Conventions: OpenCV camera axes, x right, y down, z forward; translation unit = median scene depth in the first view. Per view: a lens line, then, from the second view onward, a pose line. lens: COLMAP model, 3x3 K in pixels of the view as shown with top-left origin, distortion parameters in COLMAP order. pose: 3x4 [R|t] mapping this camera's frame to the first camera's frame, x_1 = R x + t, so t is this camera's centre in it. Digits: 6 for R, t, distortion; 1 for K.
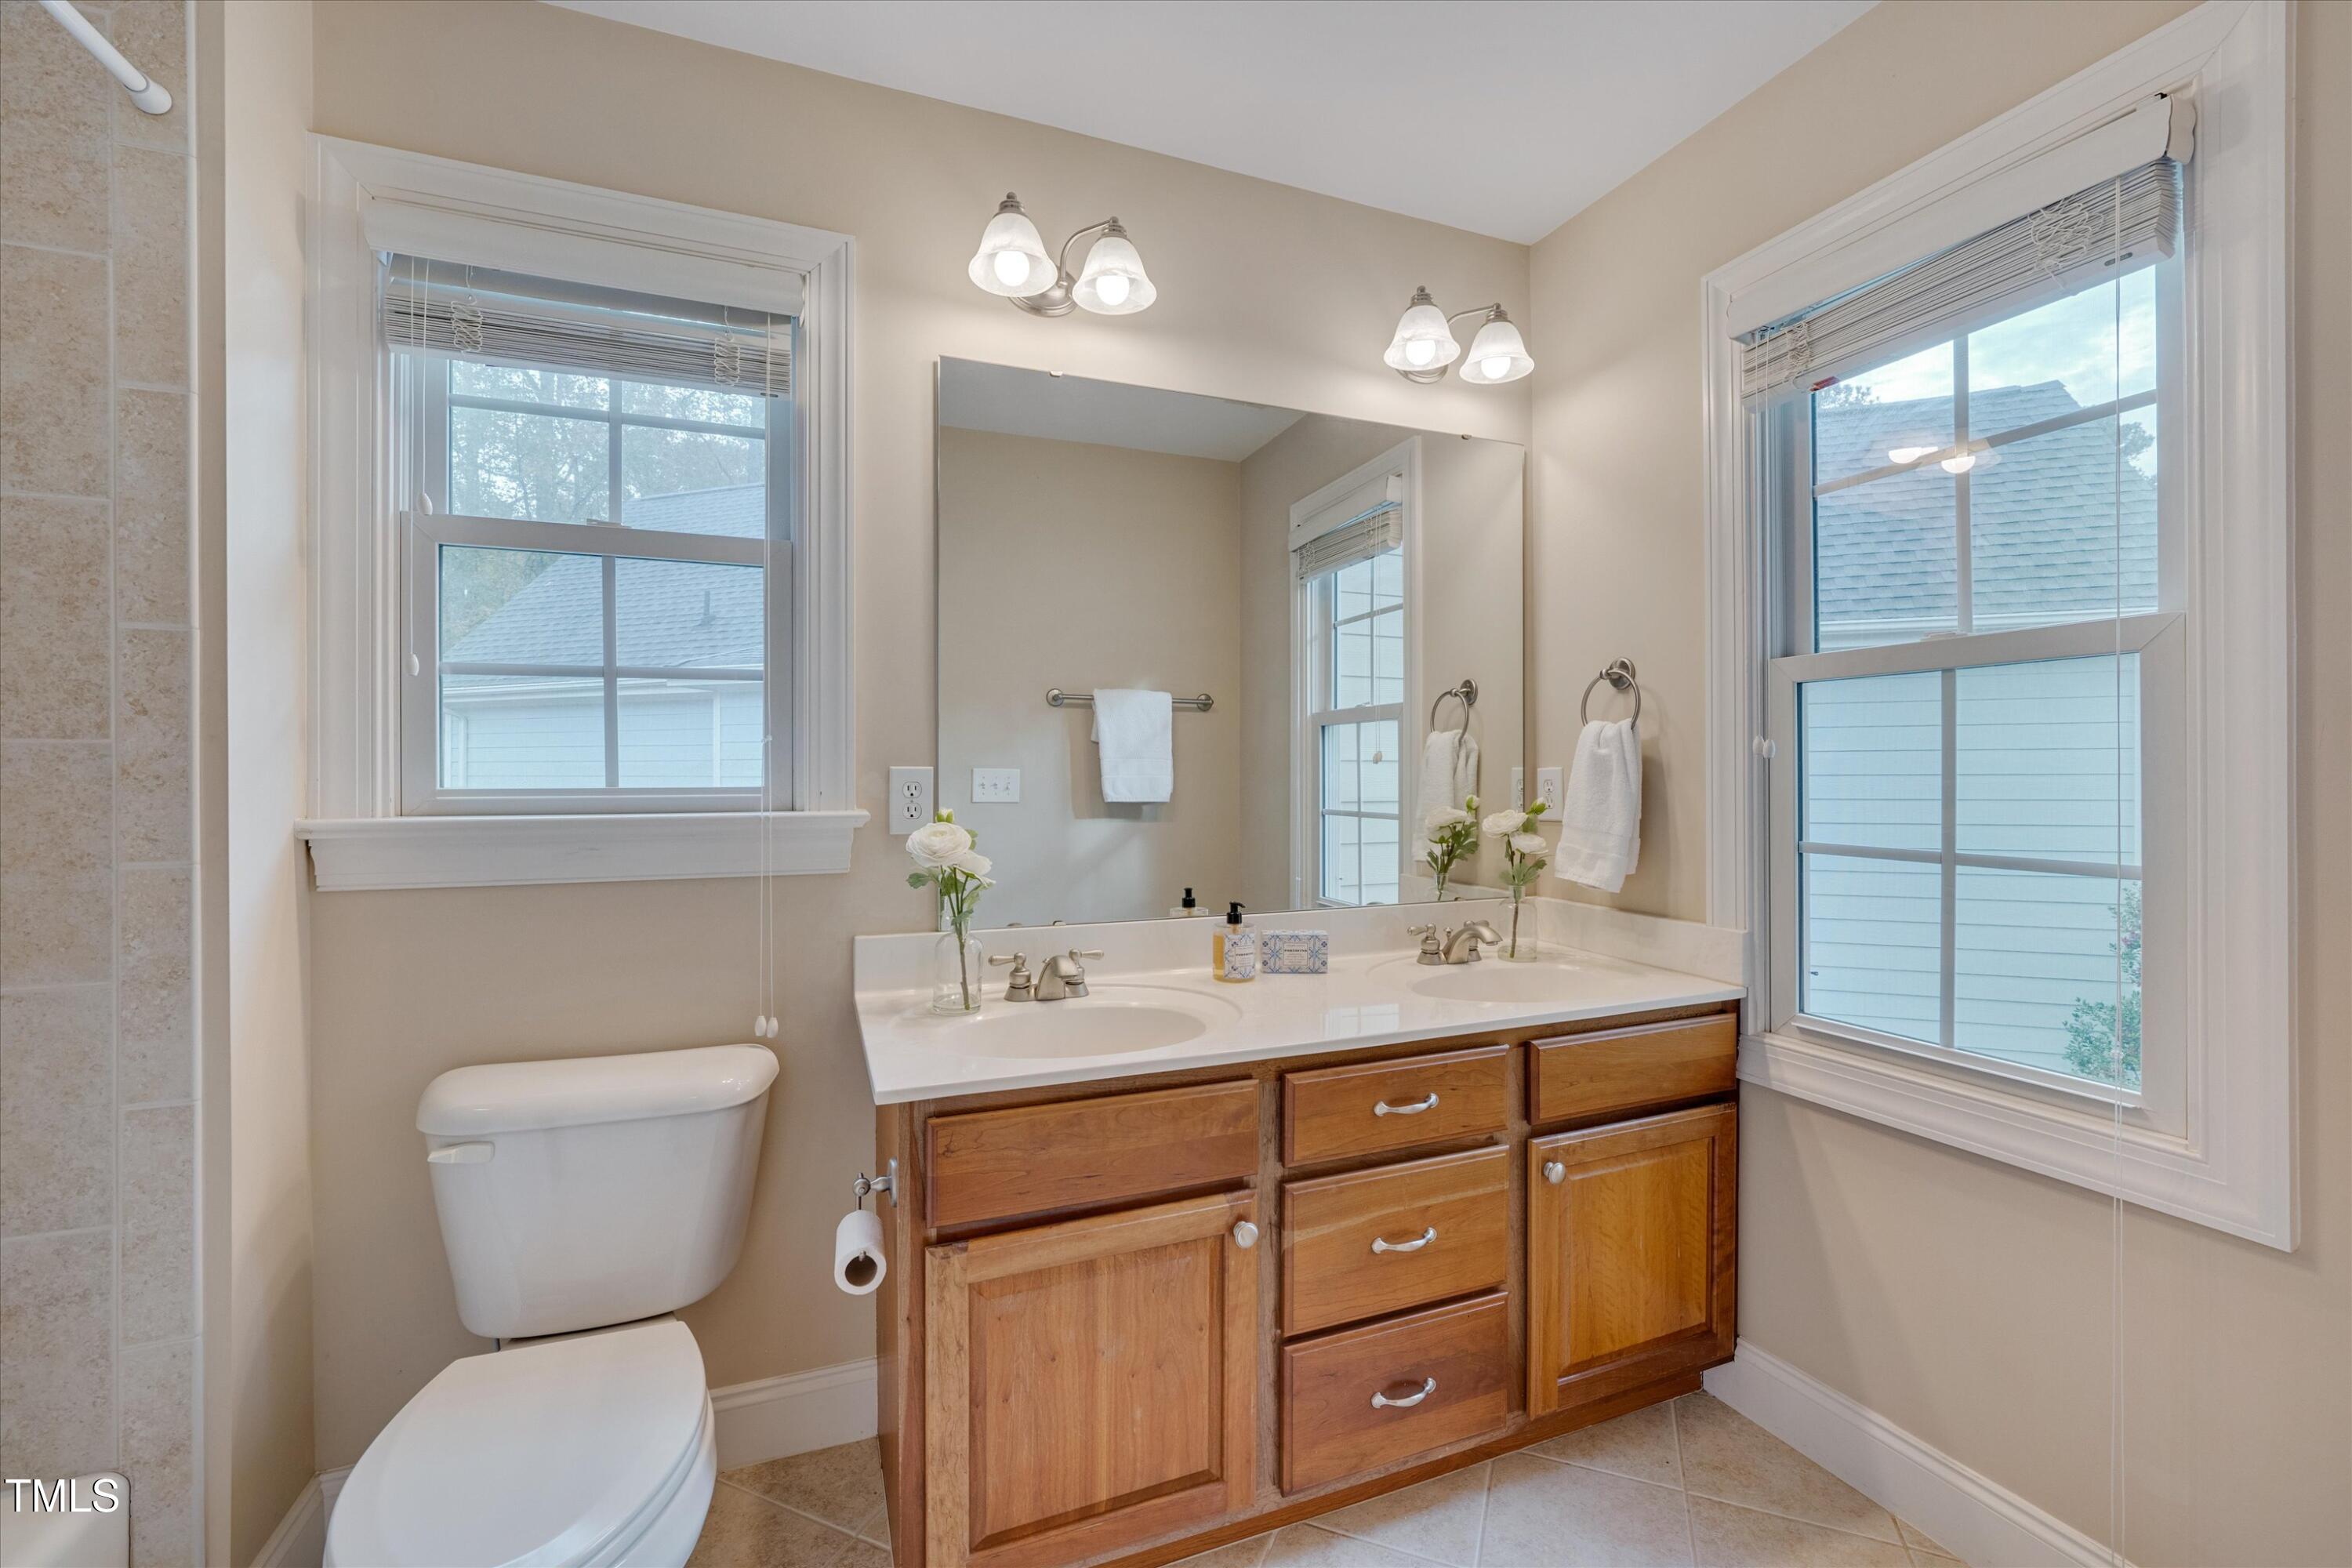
lens RADIAL K [[974.0, 0, 1174.4], [0, 974.0, 777.7], [0, 0, 1]] dist [-0.008066, 0.001455]
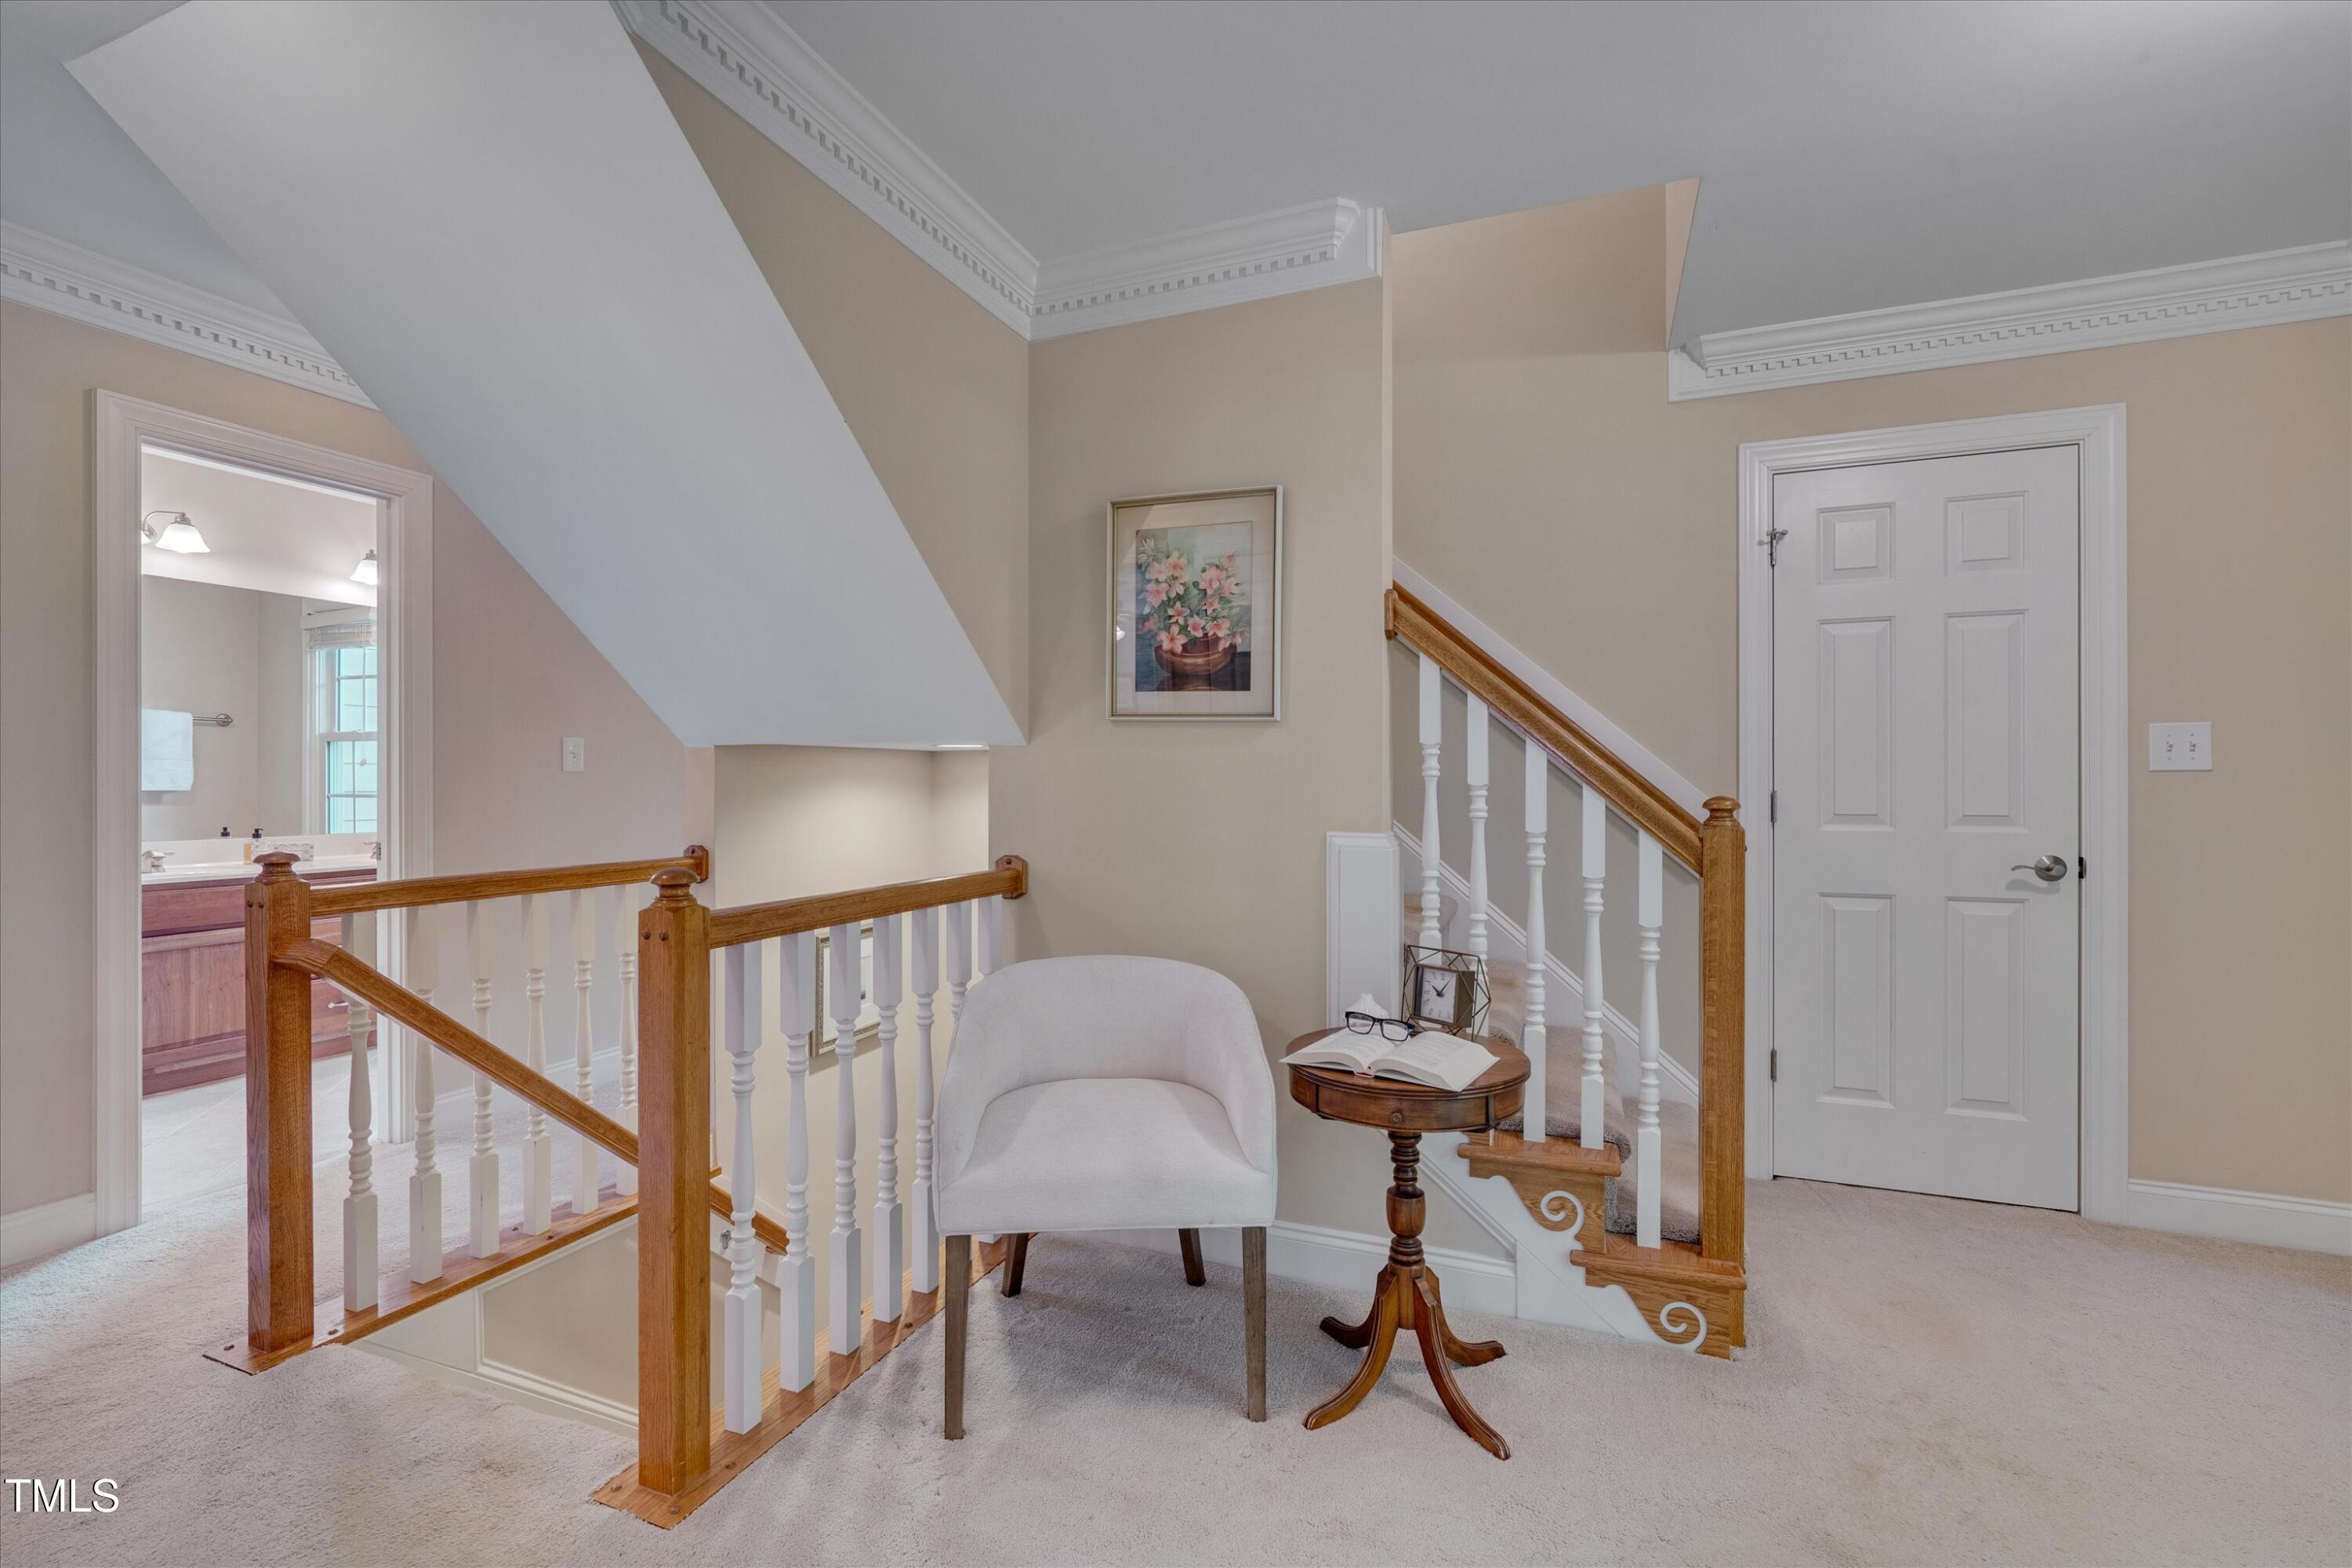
lens RADIAL K [[1053.7, 0, 1200.7], [0, 1053.7, 787.3], [0, 0, 1]] dist [-0.006670, 0.001689]
pose [[0.694253, 0.002416, 0.719727, -0.101732], [0.000010, 0.999994, -0.003366, 0.029945], [-0.719731, 0.002344, 0.694249, -1.343829]]
